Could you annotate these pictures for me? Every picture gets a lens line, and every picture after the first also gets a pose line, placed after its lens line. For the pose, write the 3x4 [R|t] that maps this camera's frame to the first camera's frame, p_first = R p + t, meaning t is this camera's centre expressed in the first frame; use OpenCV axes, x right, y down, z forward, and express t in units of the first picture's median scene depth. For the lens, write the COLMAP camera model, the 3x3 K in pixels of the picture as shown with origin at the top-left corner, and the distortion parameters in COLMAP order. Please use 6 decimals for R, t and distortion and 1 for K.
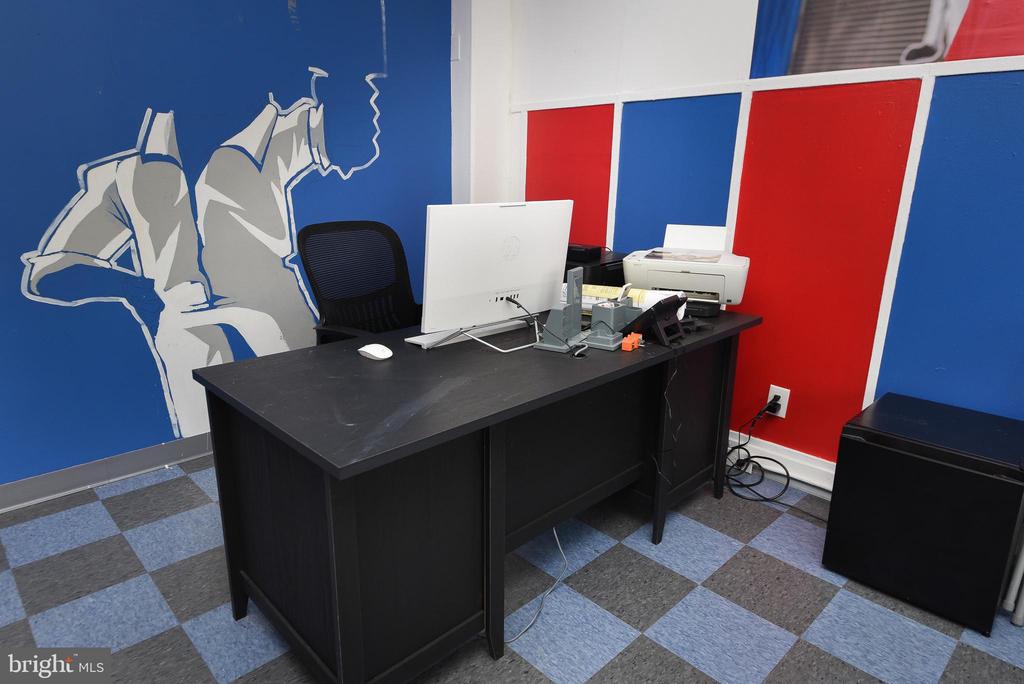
lens RADIAL K [[630.8, 0, 502.3], [0, 630.8, 345.5], [0, 0, 1]] dist [0.052281, -0.046345]
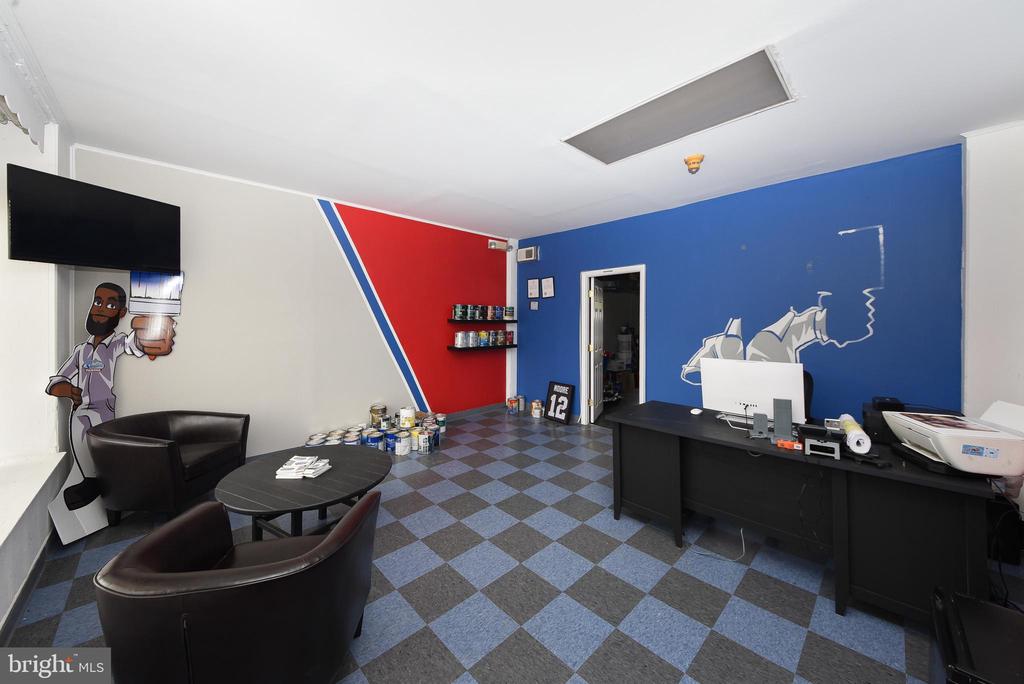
lens RADIAL K [[362.3, 0, 513.1], [0, 362.3, 321.2], [0, 0, 1]] dist [0.000526, -0.000263]
pose [[0.005714, -0.015495, -0.999864, 0.931888], [-0.264413, 0.964269, -0.016454, -0.092772], [0.964393, 0.264471, 0.001413, 0.127850]]
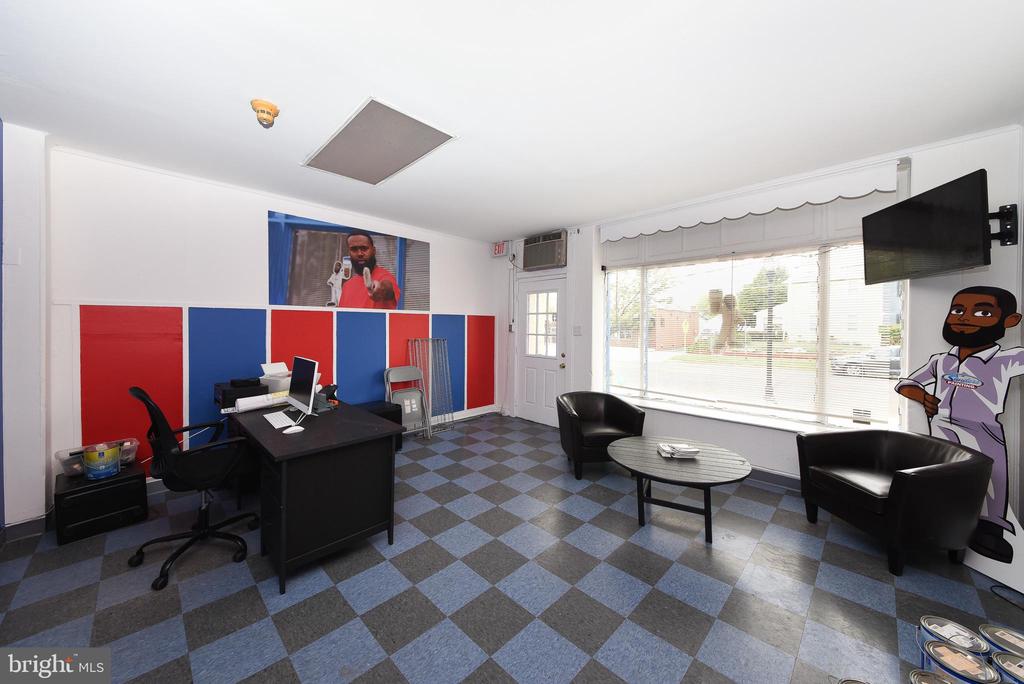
lens RADIAL K [[364.7, 0, 509.7], [0, 364.7, 327.0], [0, 0, 1]] dist [0.059940, -0.018817]
pose [[-0.024443, -0.025384, 0.999379, -1.115893], [0.255325, 0.966365, 0.030790, -0.137770], [-0.966546, 0.255919, -0.017140, 0.133753]]
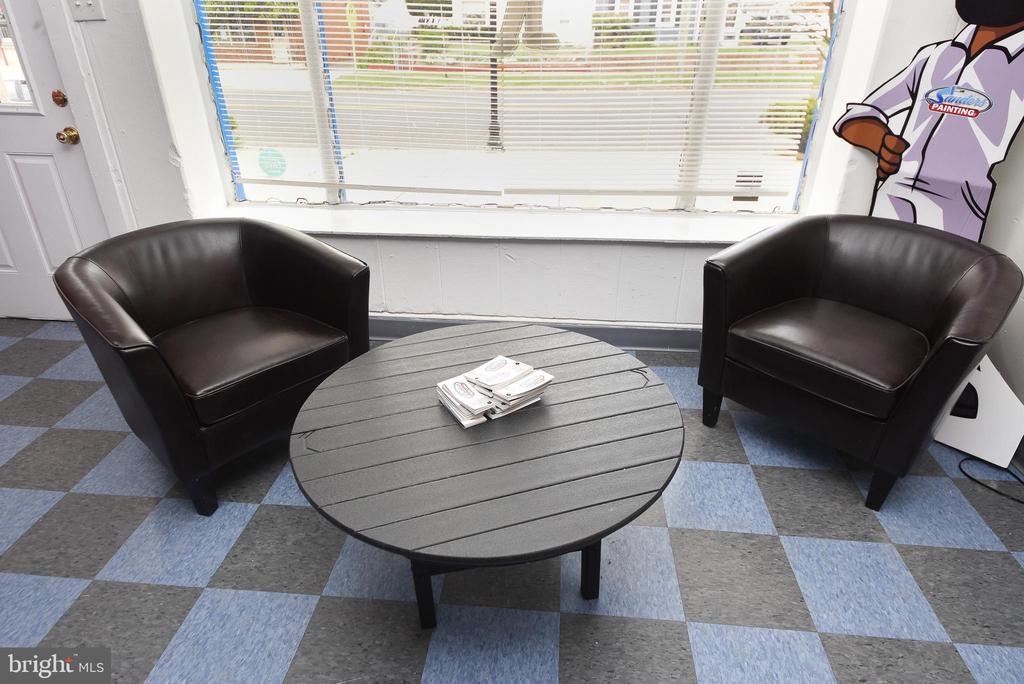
lens RADIAL K [[605.2, 0, 513.0], [0, 605.2, 338.0], [0, 0, 1]] dist [0.054233, -0.040820]
pose [[-0.649314, -0.370650, 0.664086, -0.409108], [0.184501, 0.770343, 0.610353, -0.027336], [-0.737801, 0.518836, -0.431809, -0.057352]]
